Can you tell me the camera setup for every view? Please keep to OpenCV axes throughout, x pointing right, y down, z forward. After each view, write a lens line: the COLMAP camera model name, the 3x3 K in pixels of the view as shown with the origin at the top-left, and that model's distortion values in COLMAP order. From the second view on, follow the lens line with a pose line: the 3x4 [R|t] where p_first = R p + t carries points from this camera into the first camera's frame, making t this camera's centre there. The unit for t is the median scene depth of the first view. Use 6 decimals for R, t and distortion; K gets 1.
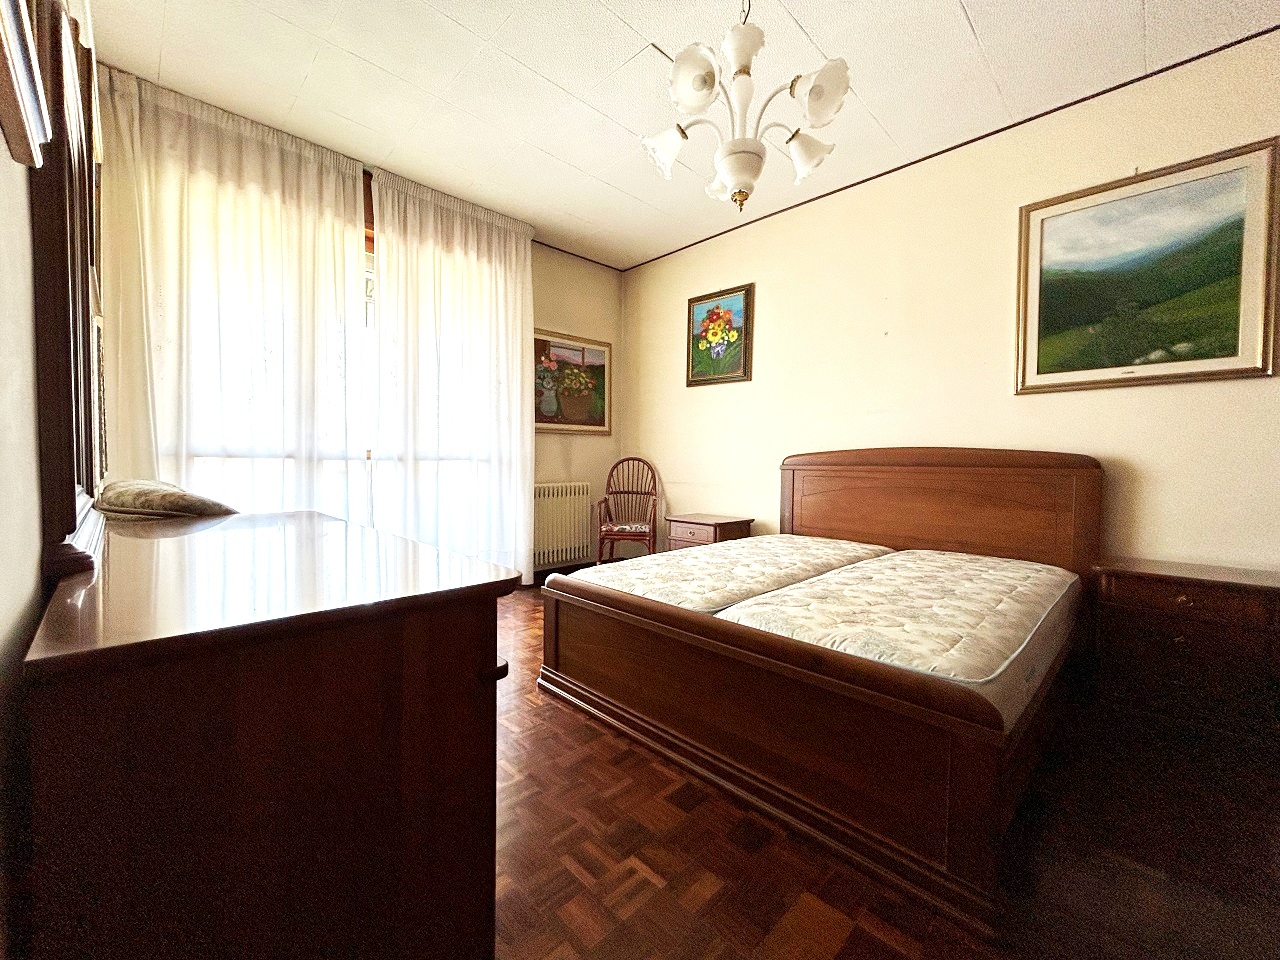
lens RADIAL K [[512.5, 0, 639.4], [0, 512.5, 475.5], [0, 0, 1]] dist [0.000125, 0.000031]
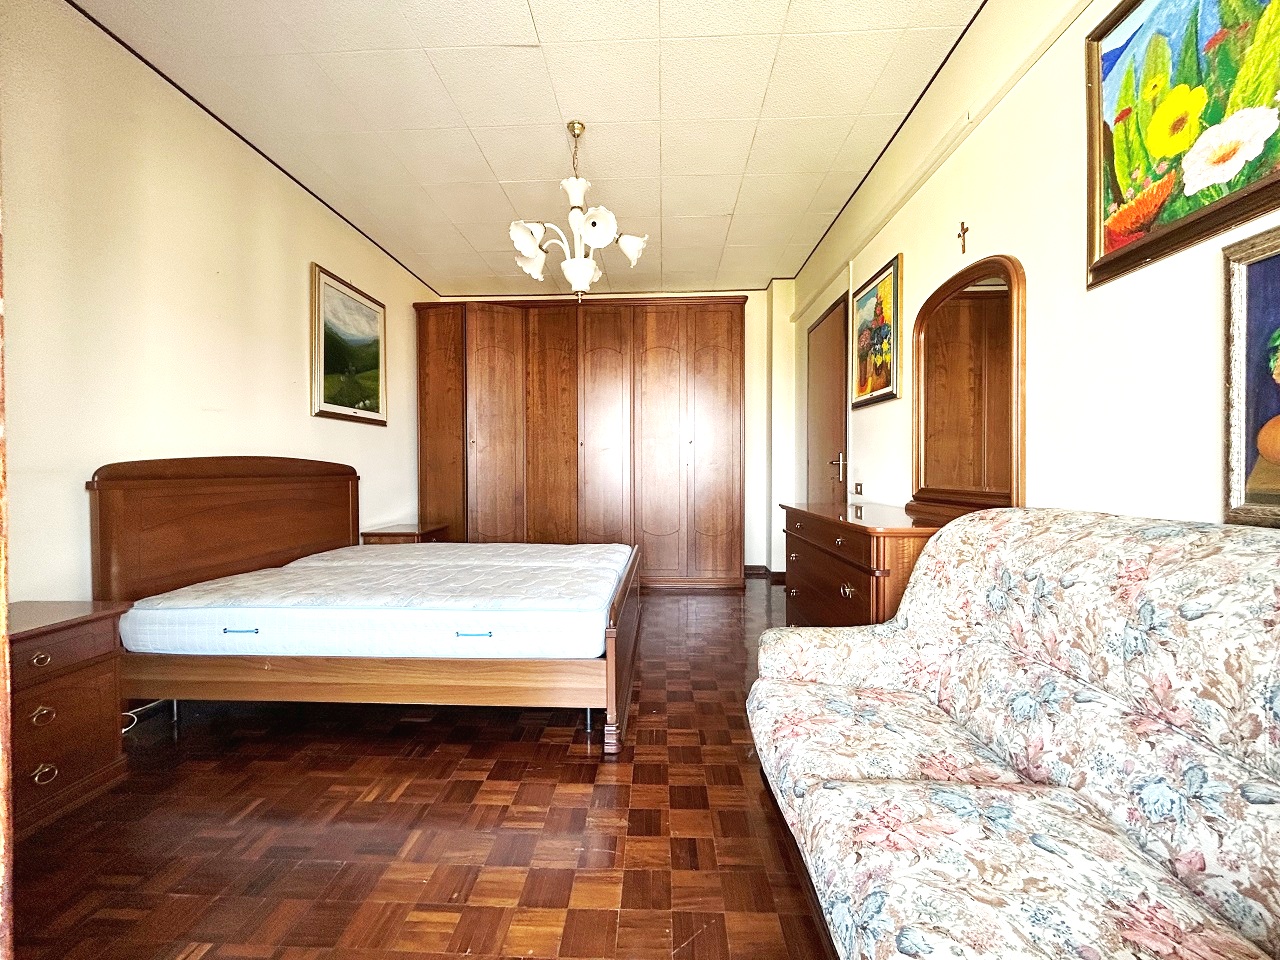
lens RADIAL K [[512.5, 0, 644.1], [0, 512.5, 472.2], [0, 0, 1]] dist [0.000125, 0.000031]
pose [[-0.685336, -0.008108, 0.728182, -0.758141], [0.023984, 0.999144, 0.033698, -0.053182], [-0.727832, 0.040559, -0.684555, 1.423797]]
